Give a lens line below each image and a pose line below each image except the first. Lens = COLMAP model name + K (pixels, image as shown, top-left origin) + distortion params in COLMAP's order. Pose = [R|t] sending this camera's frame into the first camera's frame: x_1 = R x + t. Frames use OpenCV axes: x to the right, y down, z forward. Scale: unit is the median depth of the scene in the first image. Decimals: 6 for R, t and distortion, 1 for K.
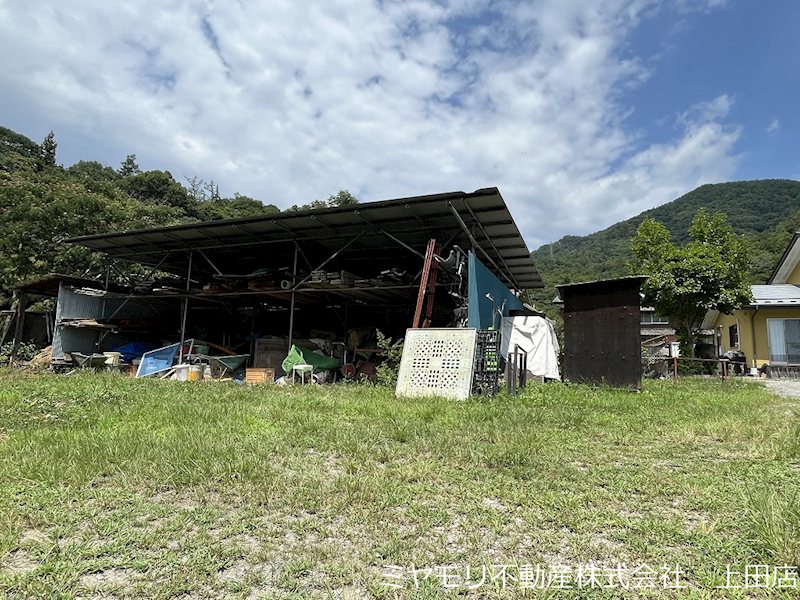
lens RADIAL K [[473.2, 0, 402.3], [0, 473.2, 299.4], [0, 0, 1]] dist [0.004424, -0.001637]
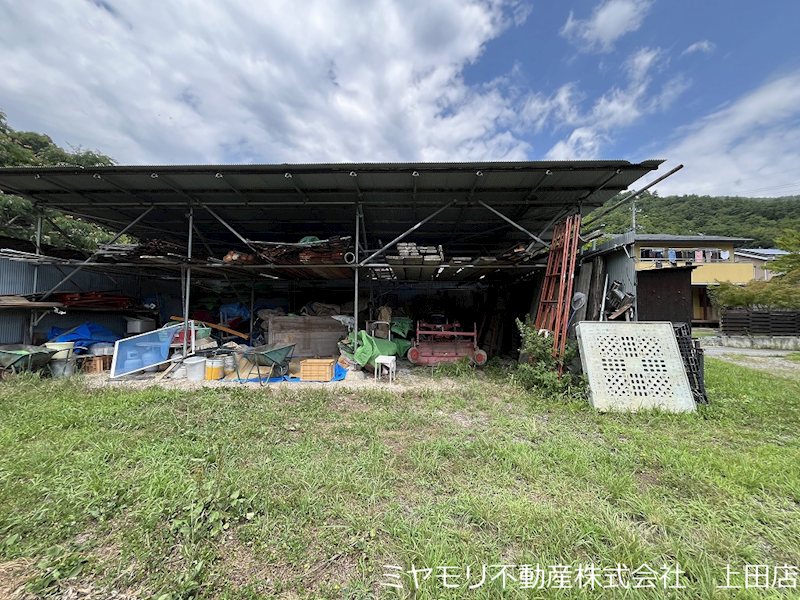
lens RADIAL K [[325.0, 0, 397.9], [0, 325.0, 301.0], [0, 0, 1]] dist [-0.002208, 0.000753]
pose [[0.936108, -0.006344, 0.351654, -0.413586], [-0.029760, 0.994823, 0.097169, -0.016328], [-0.350450, -0.101426, 0.931073, 0.498439]]
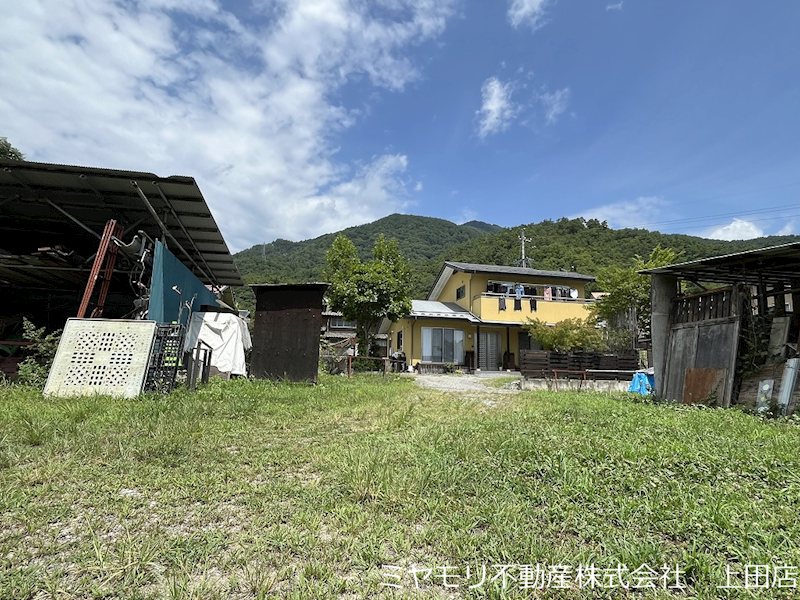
lens RADIAL K [[473.2, 0, 398.0], [0, 473.2, 301.4], [0, 0, 1]] dist [0.004424, -0.001637]
pose [[0.828627, 0.073758, 0.554921, 0.022998], [-0.076422, 0.996906, -0.018388, 0.001577], [-0.554561, -0.027172, 0.831700, -0.040227]]
